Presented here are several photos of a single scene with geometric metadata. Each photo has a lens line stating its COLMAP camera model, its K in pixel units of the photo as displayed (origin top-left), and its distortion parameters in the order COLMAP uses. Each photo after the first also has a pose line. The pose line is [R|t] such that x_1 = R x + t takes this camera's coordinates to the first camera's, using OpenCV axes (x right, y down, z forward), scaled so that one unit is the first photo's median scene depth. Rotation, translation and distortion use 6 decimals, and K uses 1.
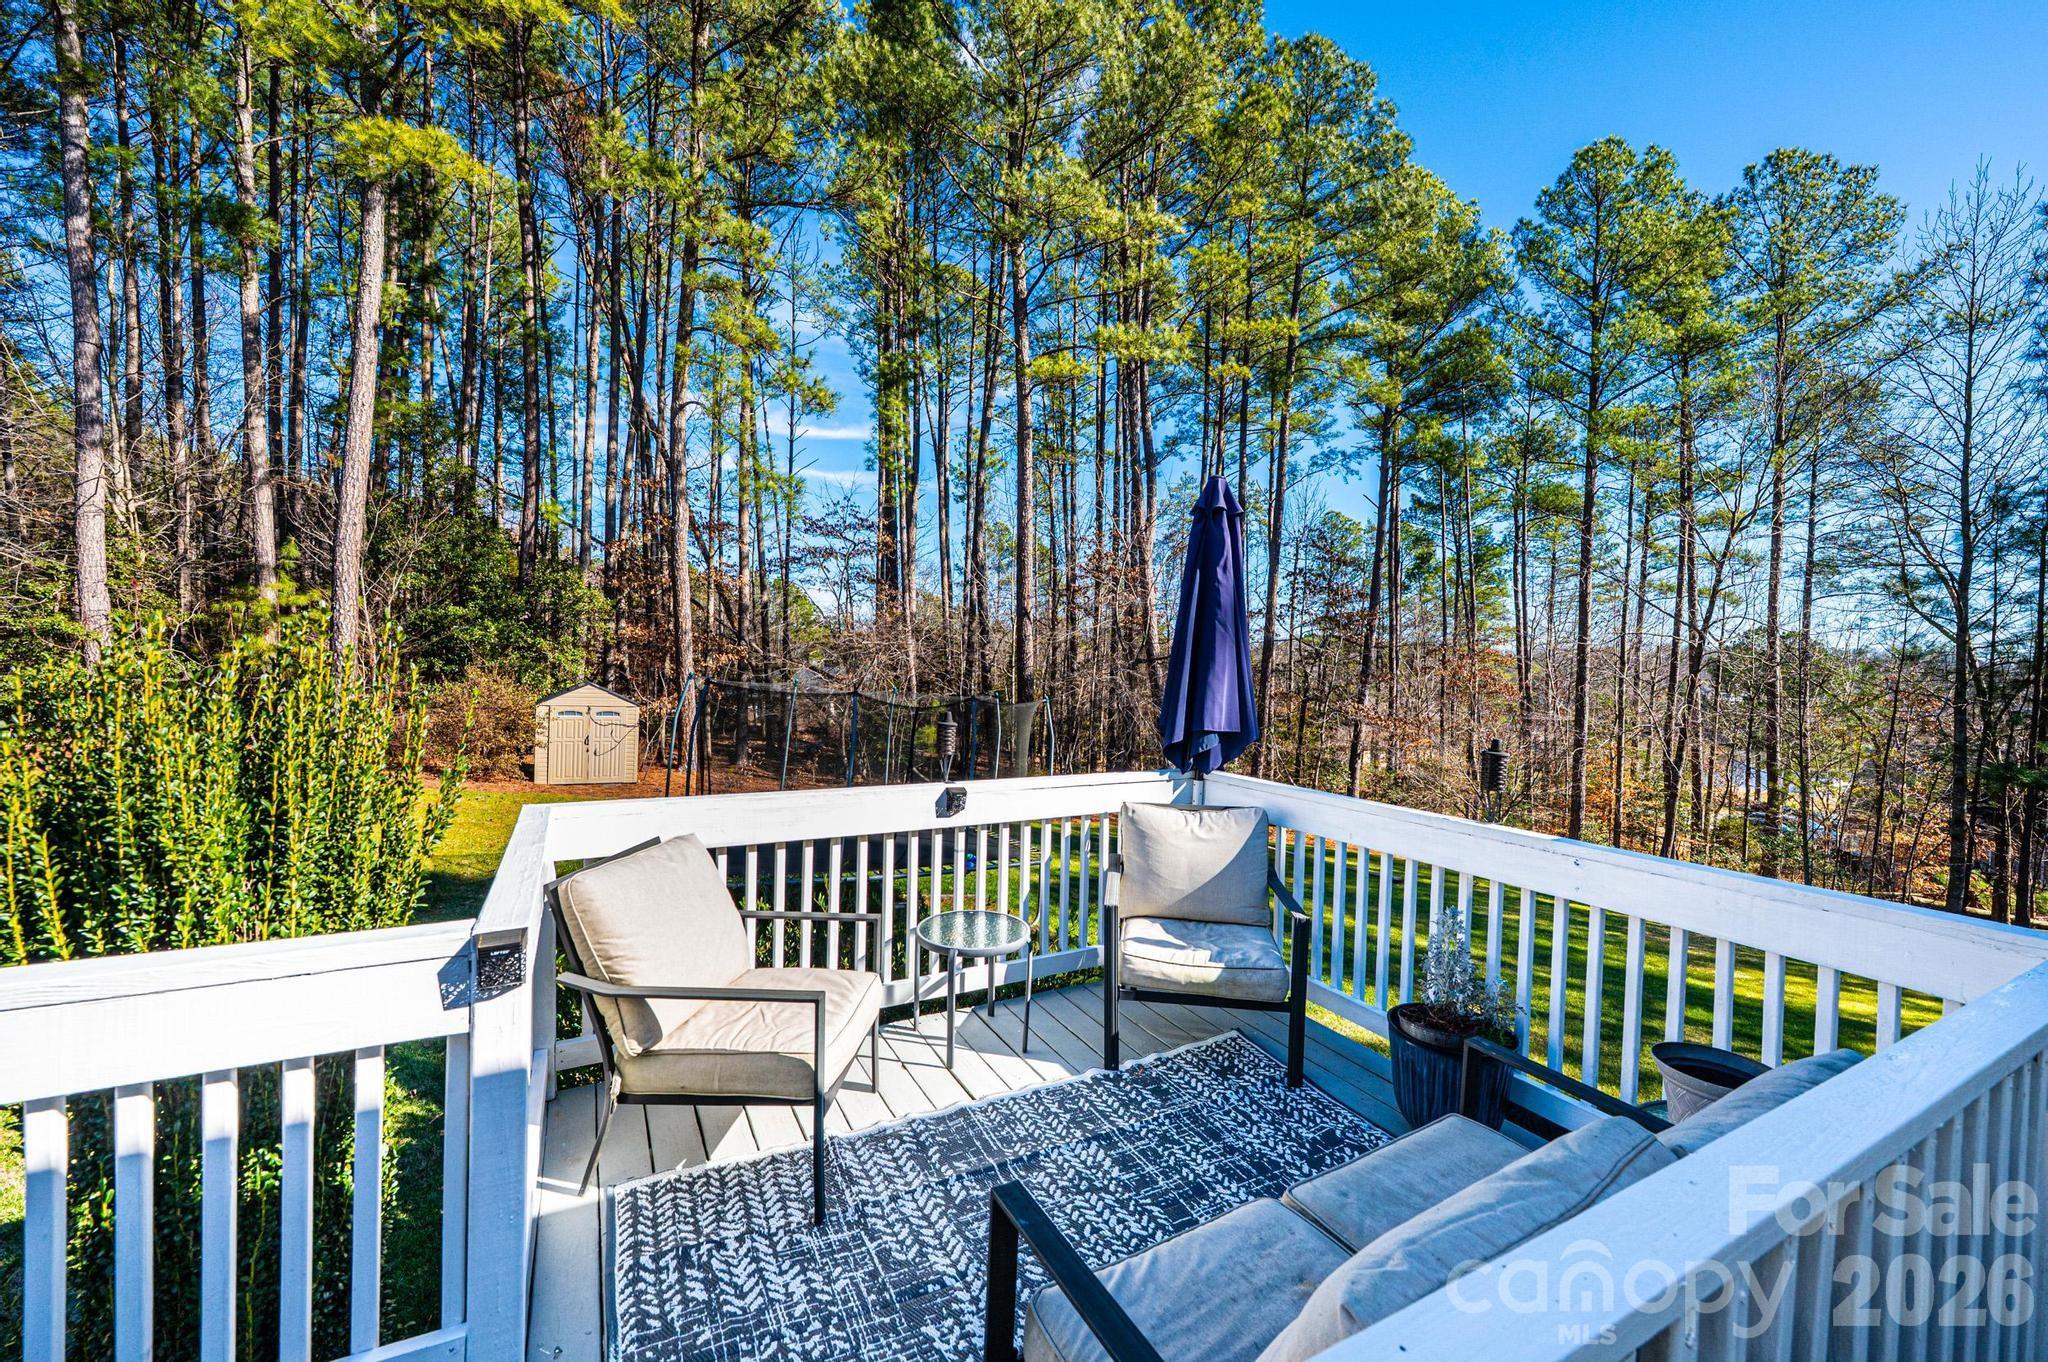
lens RADIAL K [[824.6, 0, 1024.0], [0, 824.6, 681.0], [0, 0, 1]] dist [0.007906, 0.000170]
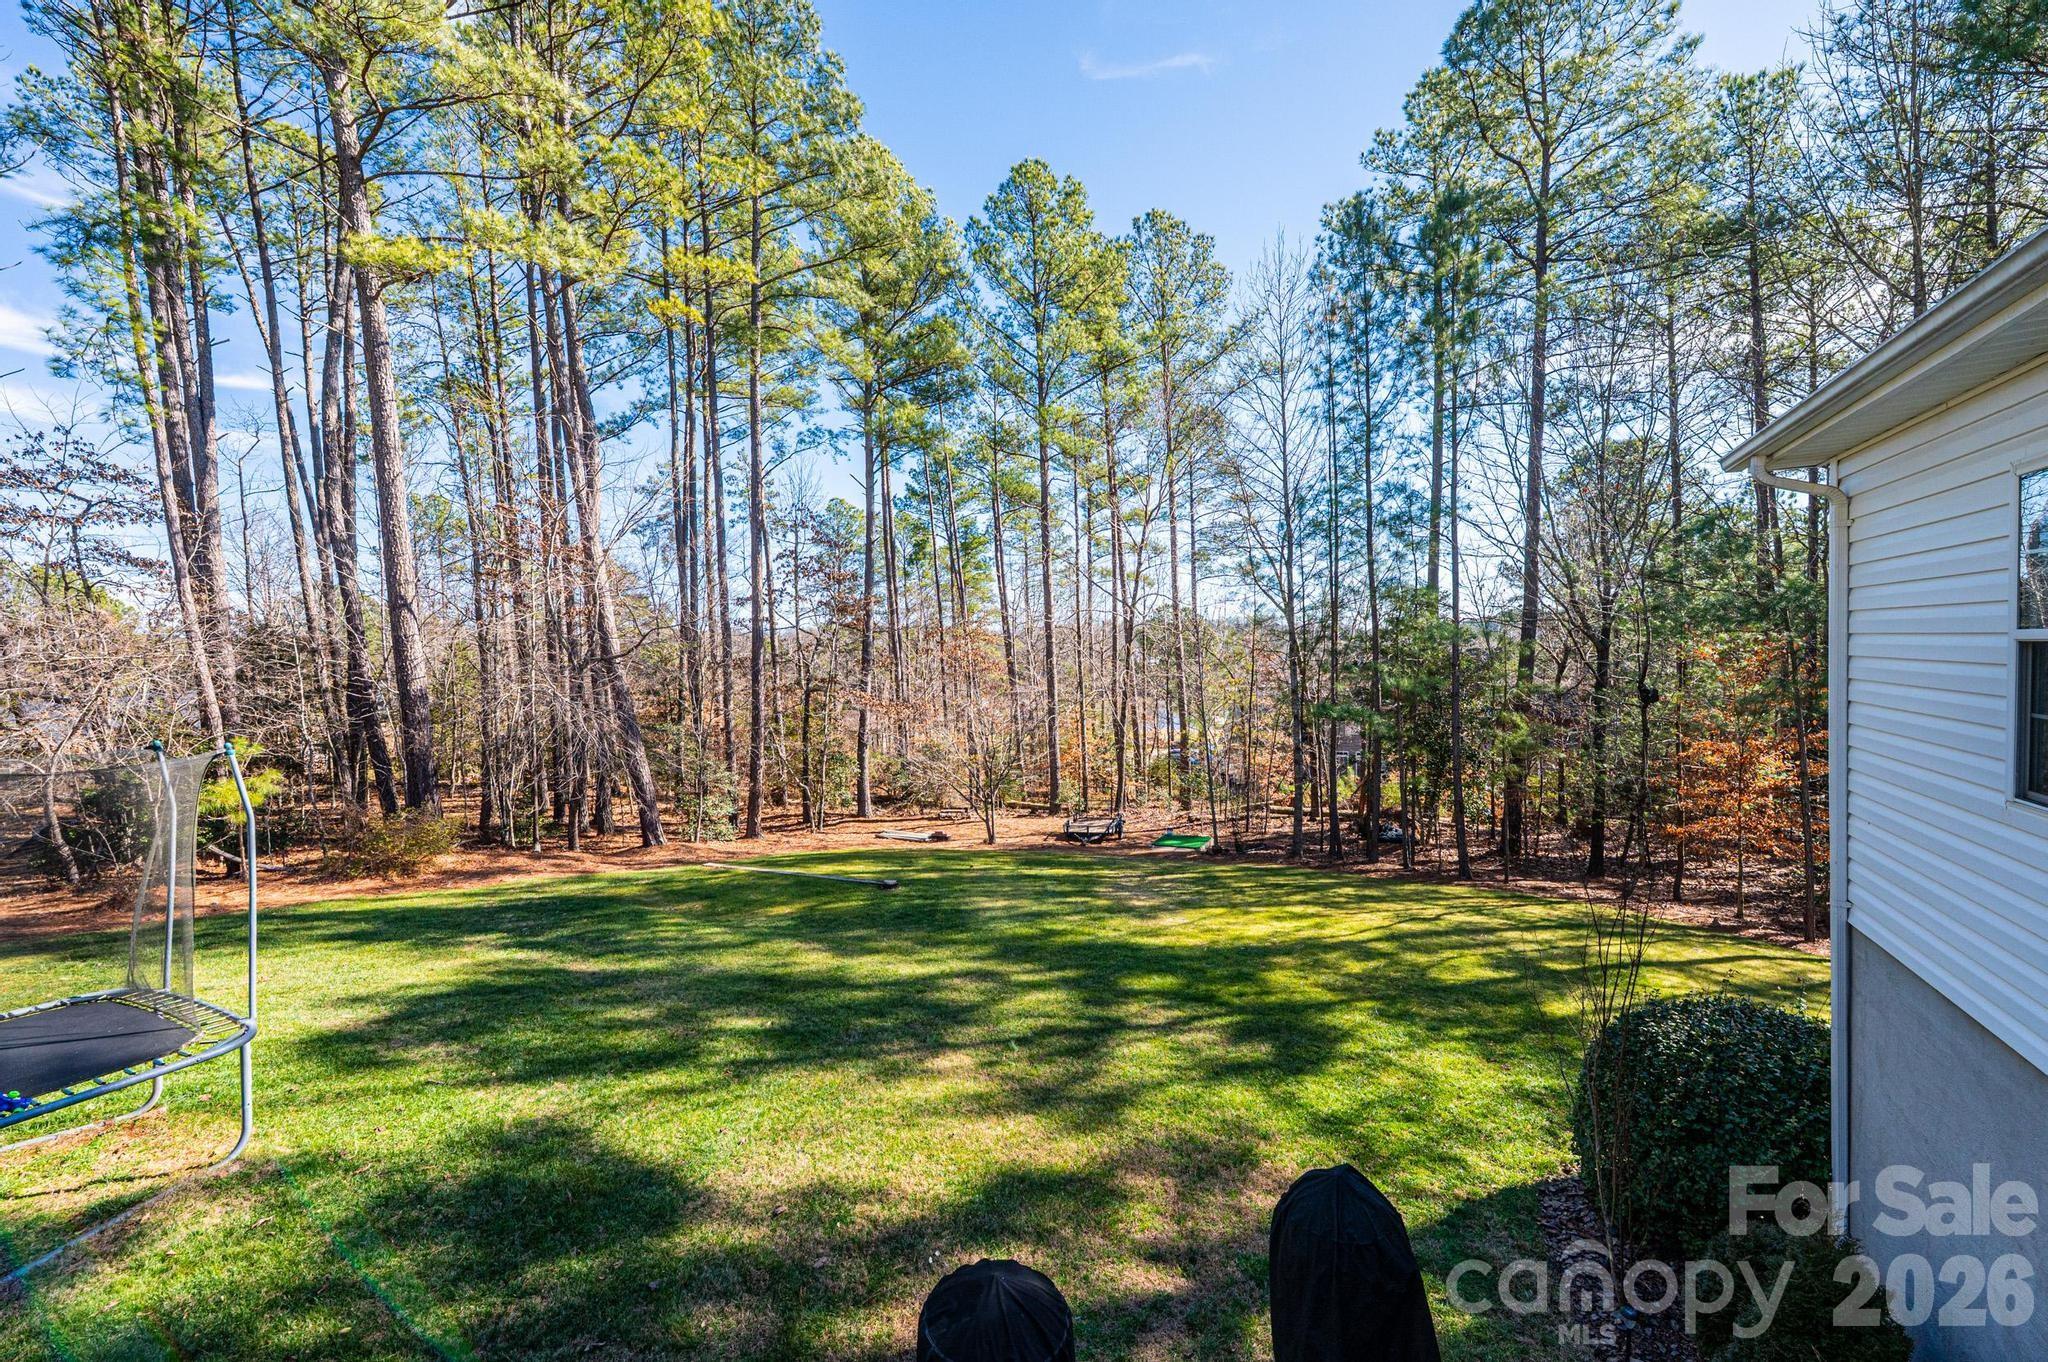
lens RADIAL K [[811.3, 0, 1024.0], [0, 811.3, 681.0], [0, 0, 1]] dist [-0.000601, 0.000012]
pose [[0.849536, -0.073691, 0.522359, 0.072239], [0.067660, 0.997238, 0.030644, -0.000623], [-0.523174, 0.009310, 0.852175, 0.091378]]
